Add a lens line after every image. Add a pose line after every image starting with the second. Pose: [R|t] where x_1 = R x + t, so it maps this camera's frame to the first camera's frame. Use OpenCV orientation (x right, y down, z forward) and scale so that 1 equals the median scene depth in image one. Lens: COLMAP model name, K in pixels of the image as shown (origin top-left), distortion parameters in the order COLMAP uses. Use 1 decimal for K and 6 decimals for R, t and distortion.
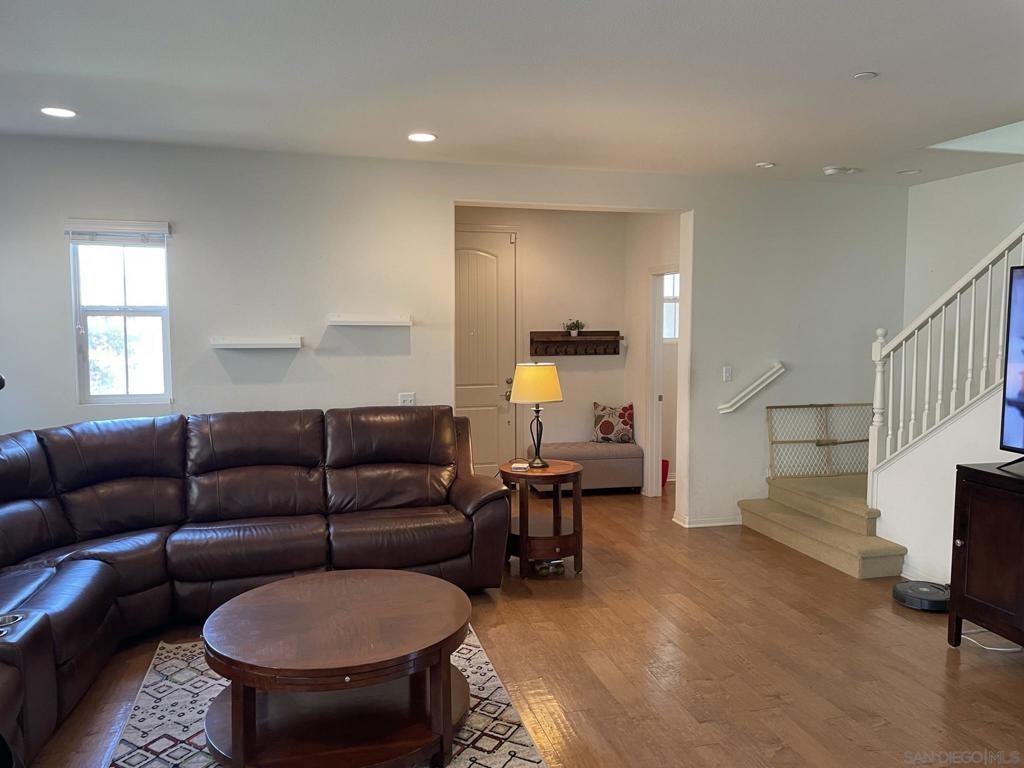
lens RADIAL K [[780.0, 0, 517.1], [0, 780.0, 380.7], [0, 0, 1]] dist [0.069068, -0.019884]
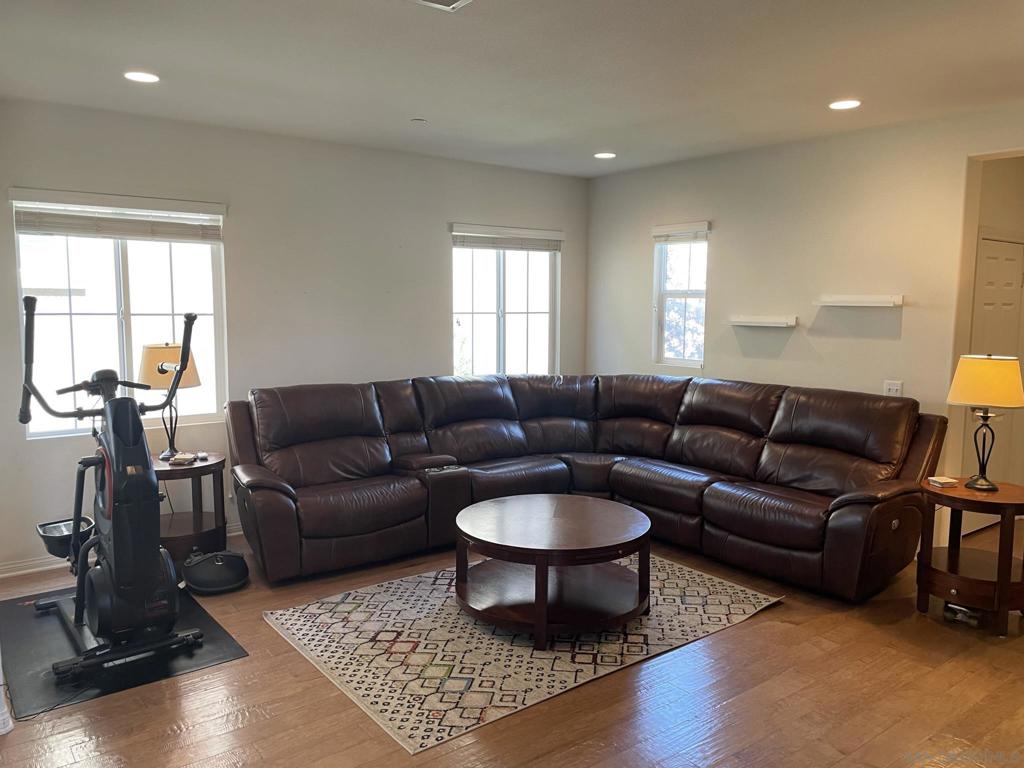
lens RADIAL K [[780.0, 0, 514.4], [0, 780.0, 383.3], [0, 0, 1]] dist [0.069068, -0.019884]
pose [[0.374711, 0.101314, -0.921590, 0.585716], [-0.075615, 0.994040, 0.078535, -0.022165], [0.924053, 0.040258, 0.380138, 0.264616]]
